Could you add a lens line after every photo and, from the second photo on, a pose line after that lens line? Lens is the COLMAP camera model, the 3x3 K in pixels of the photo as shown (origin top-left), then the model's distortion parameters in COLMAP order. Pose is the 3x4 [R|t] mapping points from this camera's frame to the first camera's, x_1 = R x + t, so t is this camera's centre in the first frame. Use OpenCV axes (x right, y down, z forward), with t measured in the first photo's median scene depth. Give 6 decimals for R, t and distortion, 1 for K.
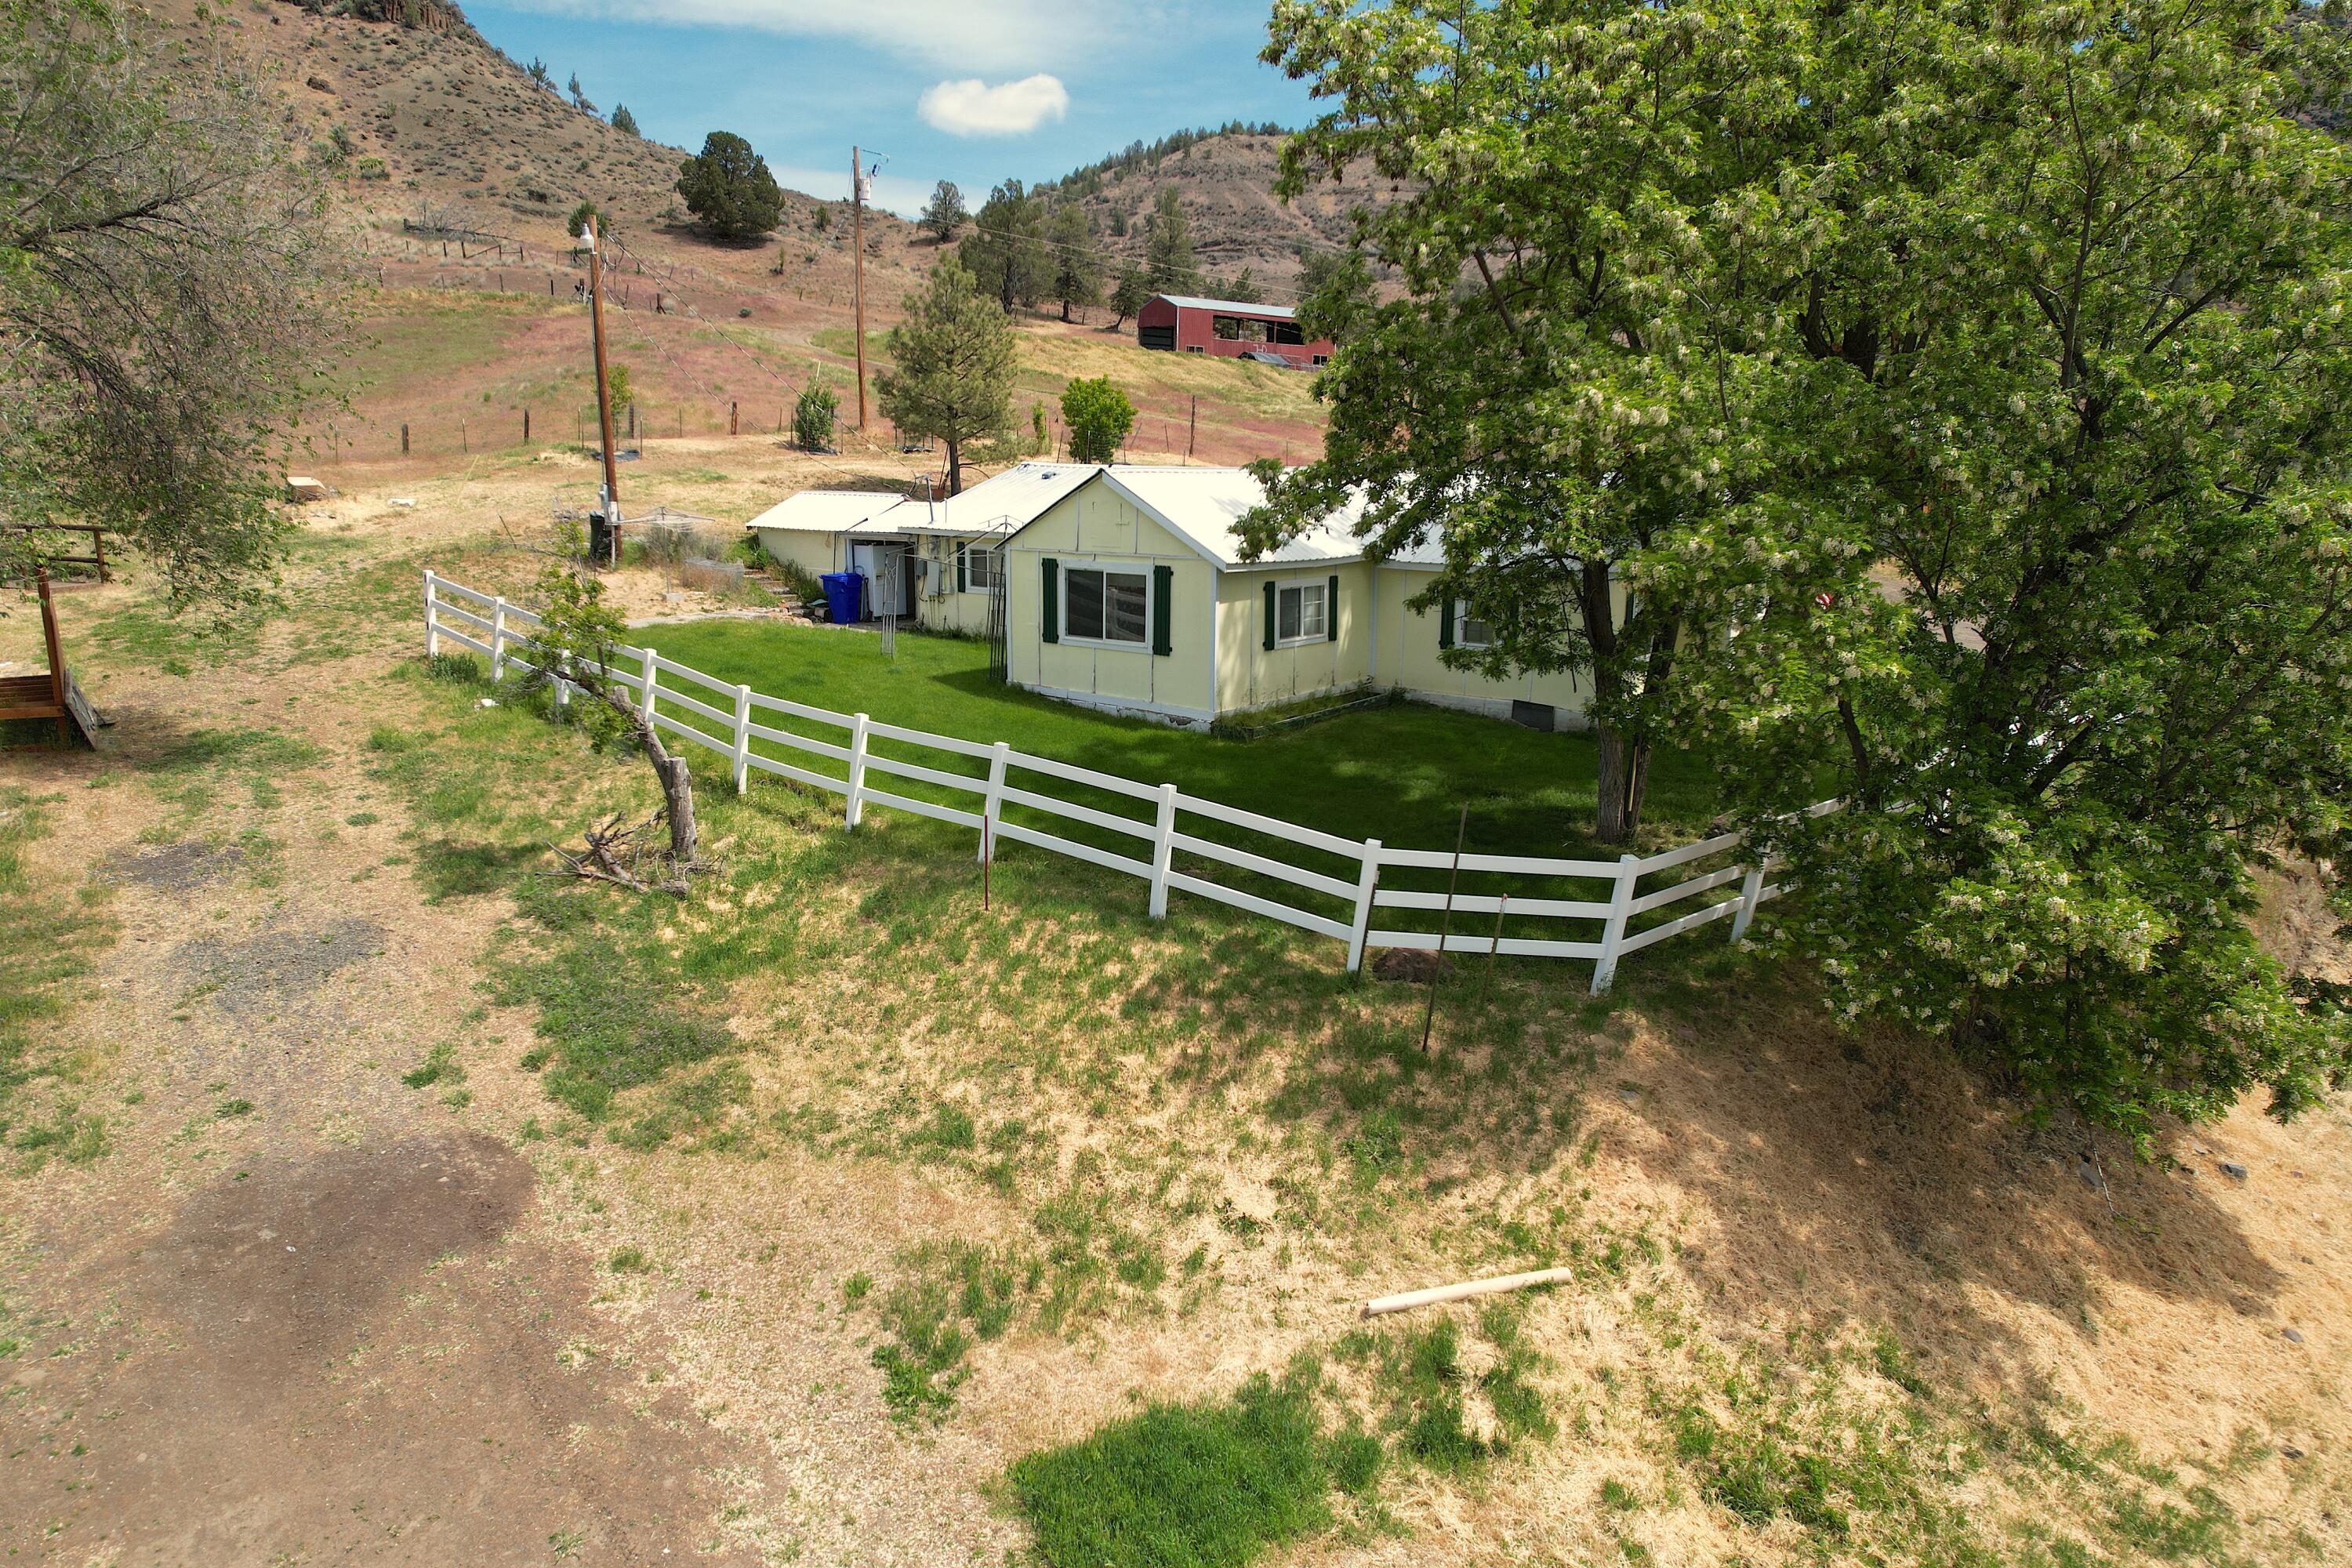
lens RADIAL K [[1500.5, 0, 1161.9], [0, 1500.5, 788.4], [0, 0, 1]] dist [-0.076665, 0.070973]
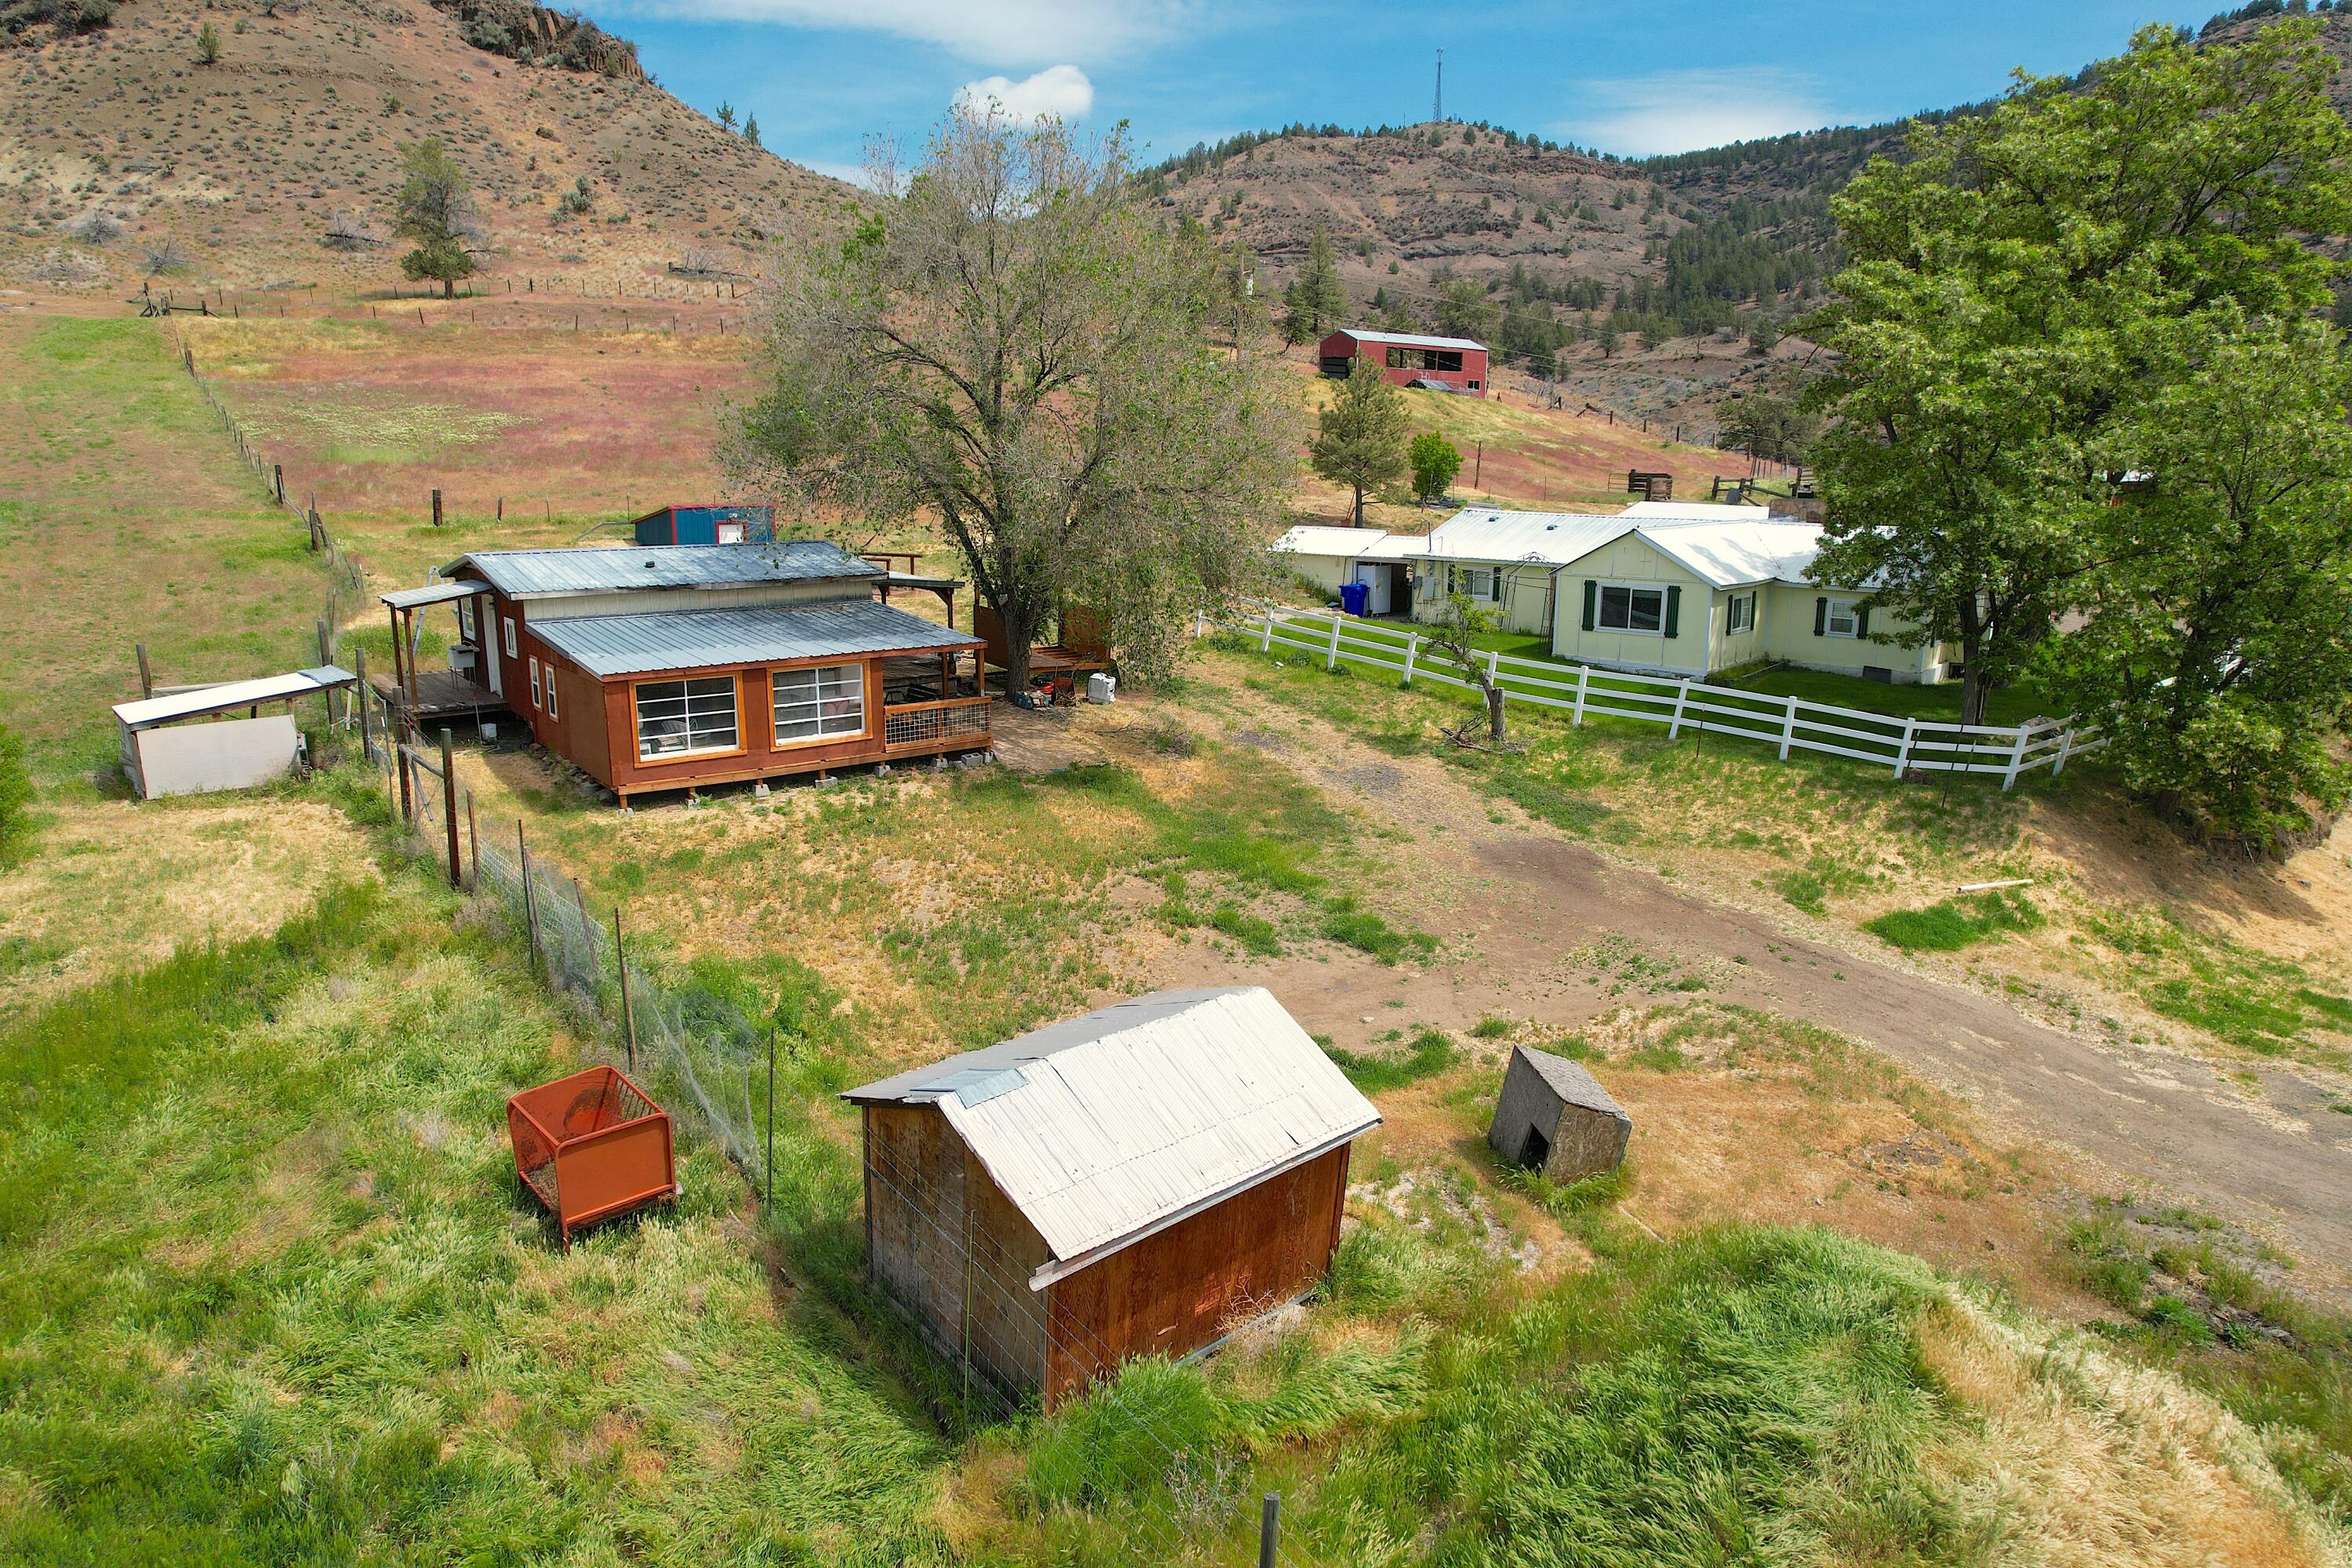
lens RADIAL K [[1500.5, 0, 1165.8], [0, 1500.5, 791.1], [0, 0, 1]] dist [-0.076665, 0.070973]
pose [[0.999696, 0.002173, -0.024571, -0.820702], [-0.002043, 0.999984, 0.005322, 0.120674], [0.024582, -0.005270, 0.999684, -1.105290]]
